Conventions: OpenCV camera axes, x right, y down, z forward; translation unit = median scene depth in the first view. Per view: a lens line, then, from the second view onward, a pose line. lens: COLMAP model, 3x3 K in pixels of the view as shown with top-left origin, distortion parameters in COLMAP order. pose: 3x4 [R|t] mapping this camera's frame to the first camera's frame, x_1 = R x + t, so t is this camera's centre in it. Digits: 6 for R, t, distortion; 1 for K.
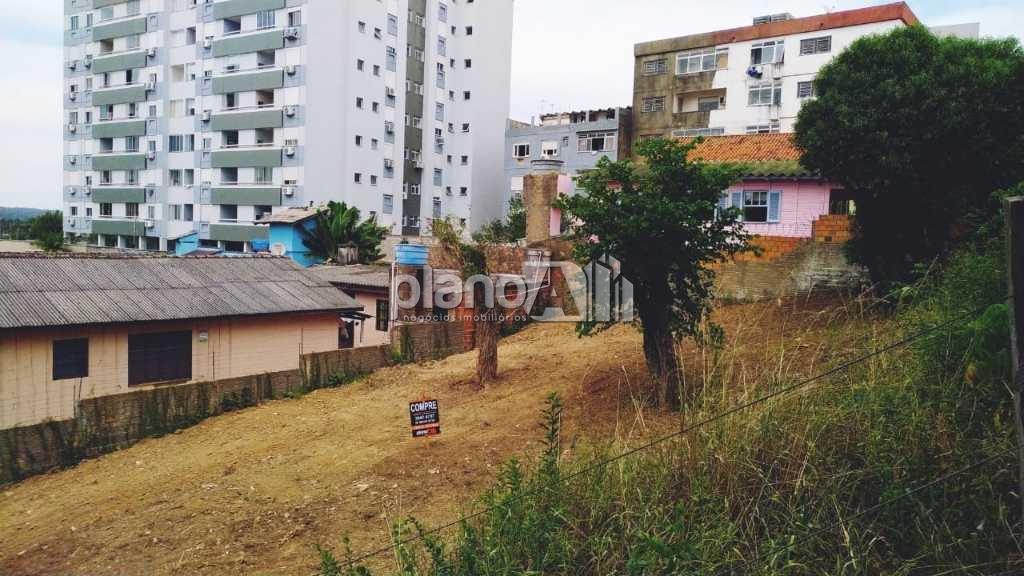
lens RADIAL K [[749.7, 0, 519.9], [0, 749.7, 295.7], [0, 0, 1]] dist [0.041144, -0.047664]
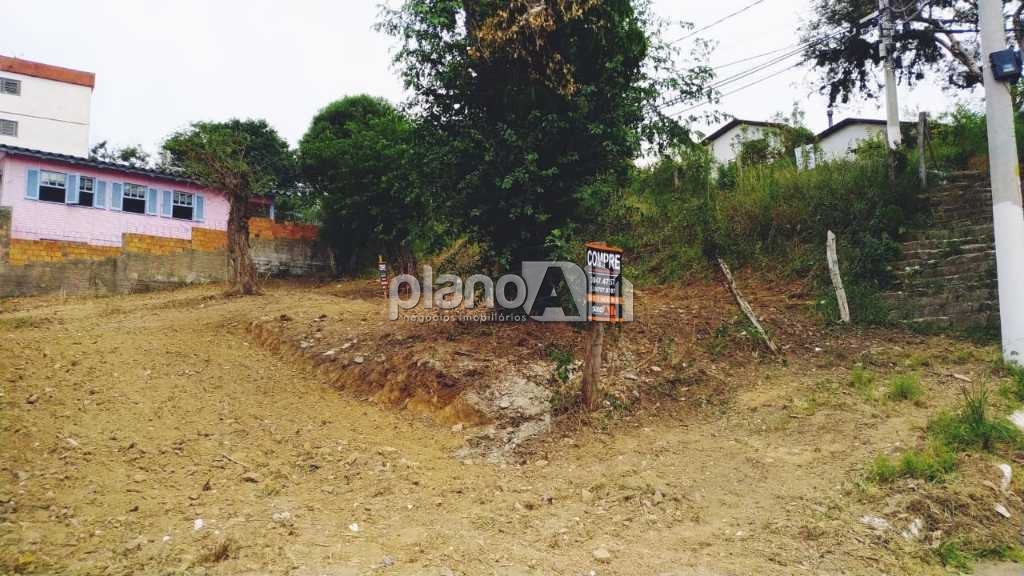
lens RADIAL K [[749.7, 0, 507.2], [0, 749.7, 288.4], [0, 0, 1]] dist [0.041144, -0.047664]
pose [[0.262547, 0.065188, 0.962715, -0.365370], [0.097561, 0.990809, -0.093697, 0.090427], [-0.959974, 0.118524, 0.253775, 0.138837]]
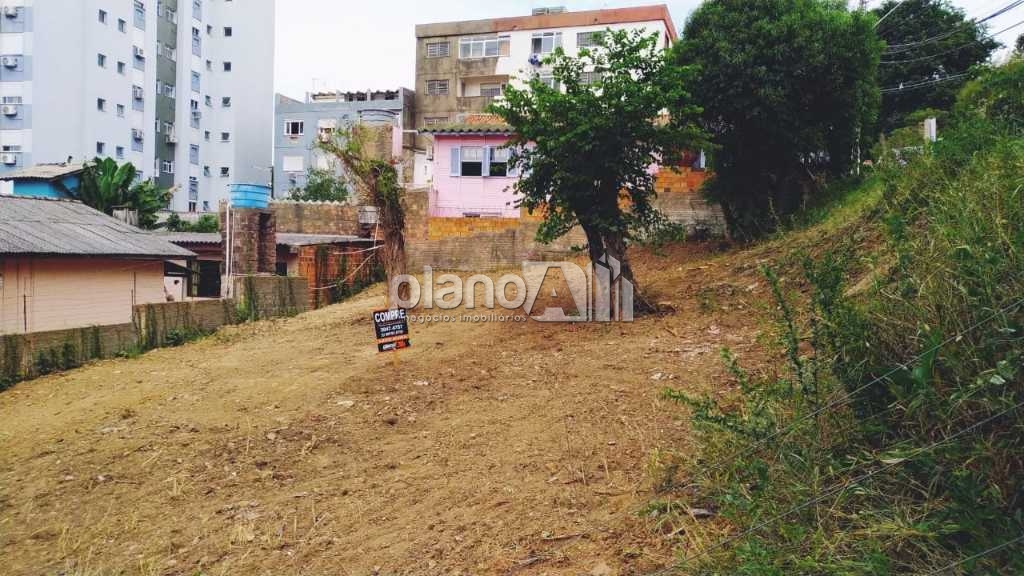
lens RADIAL K [[749.7, 0, 520.9], [0, 749.7, 281.1], [0, 0, 1]] dist [0.041144, -0.047664]
pose [[0.937288, -0.021771, 0.347876, -0.079429], [0.033536, 0.999050, -0.027831, 0.038415], [-0.346939, 0.037752, 0.937127, 0.043351]]
